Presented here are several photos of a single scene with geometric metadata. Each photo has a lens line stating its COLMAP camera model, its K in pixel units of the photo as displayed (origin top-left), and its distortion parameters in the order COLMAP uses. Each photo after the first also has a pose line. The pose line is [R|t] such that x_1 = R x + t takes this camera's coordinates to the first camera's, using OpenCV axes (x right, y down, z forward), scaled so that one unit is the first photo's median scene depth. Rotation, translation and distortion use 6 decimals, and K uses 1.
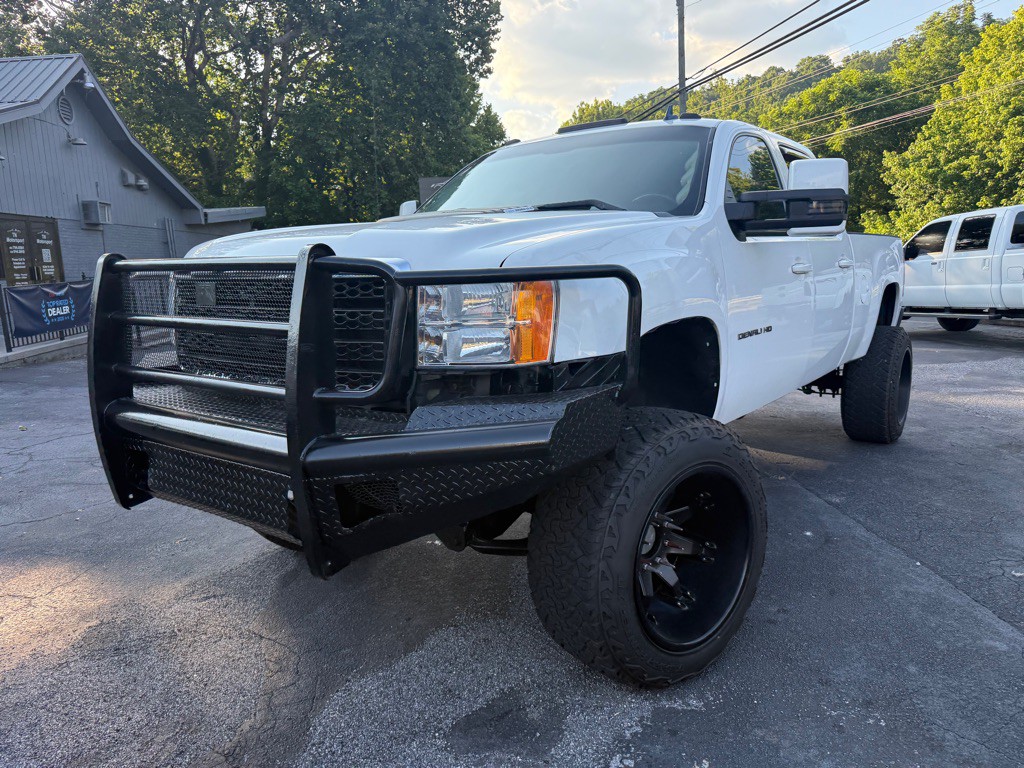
lens RADIAL K [[729.8, 0, 515.4], [0, 729.8, 384.5], [0, 0, 1]] dist [0.023016, -0.032818]
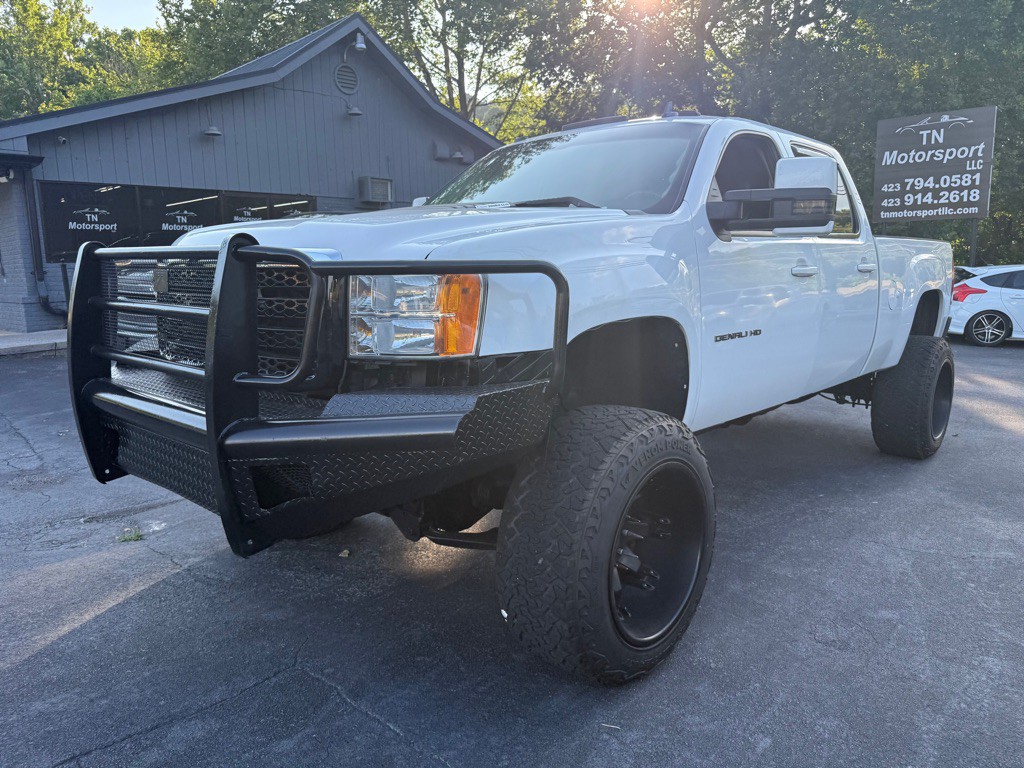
lens RADIAL K [[729.8, 0, 512.4], [0, 729.8, 387.0], [0, 0, 1]] dist [0.023016, -0.032818]
pose [[0.994434, 0.035393, -0.099241, 0.195438], [-0.035188, 0.999373, 0.003813, 0.006885], [0.099314, -0.000299, 0.995056, 0.004163]]
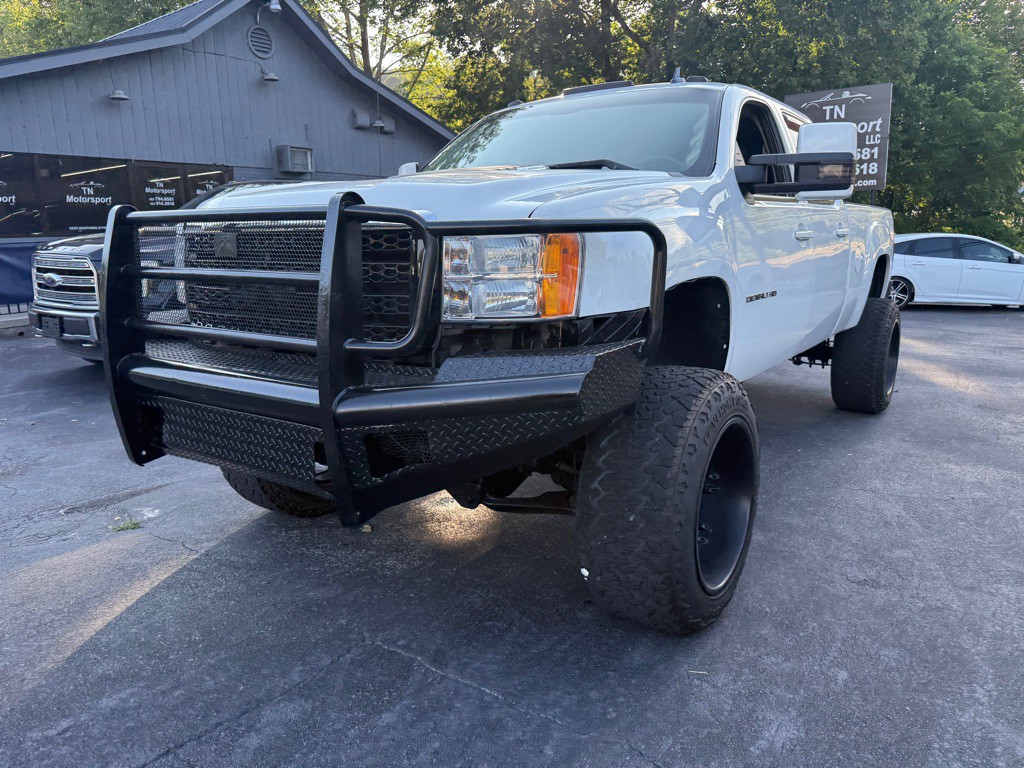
lens RADIAL K [[729.8, 0, 513.1], [0, 729.8, 388.0], [0, 0, 1]] dist [0.023016, -0.032818]
pose [[0.999598, 0.004743, 0.027964, -0.064414], [-0.005755, 0.999327, 0.036226, 0.031315], [-0.027774, -0.036373, 0.998952, -0.003799]]
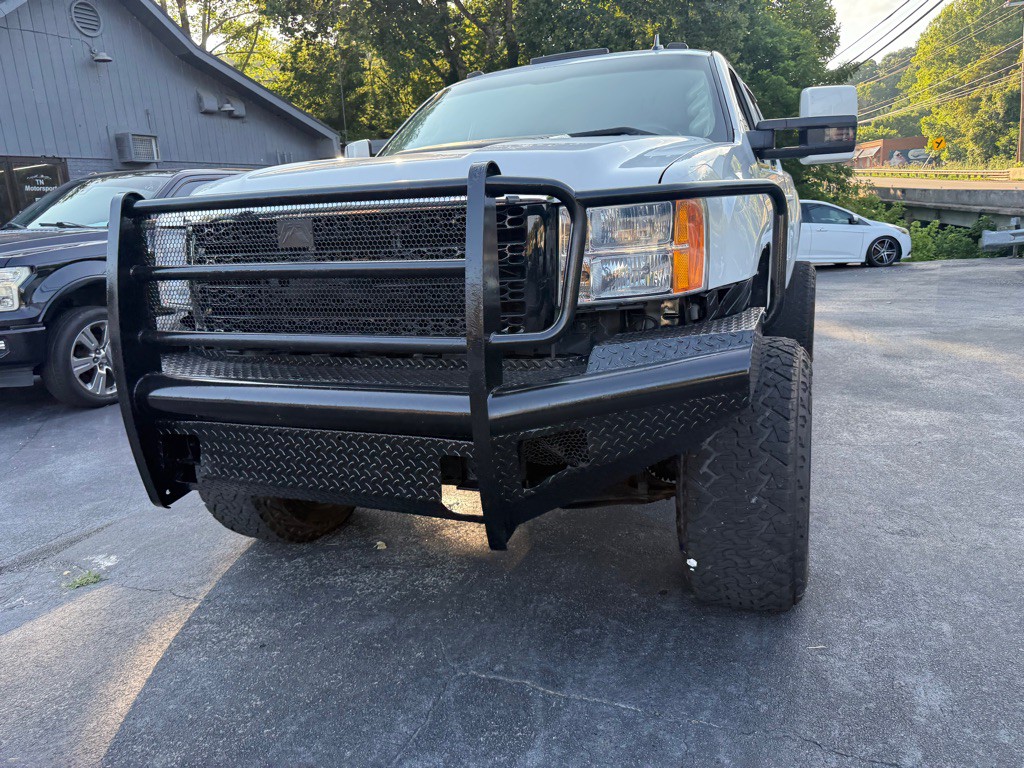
lens RADIAL K [[729.8, 0, 514.6], [0, 729.8, 378.7], [0, 0, 1]] dist [0.023016, -0.032818]
pose [[0.970893, -0.084857, 0.223979, -0.393465], [0.075030, 0.995822, 0.052046, 0.014775], [-0.227460, -0.033726, 0.973203, 0.144495]]
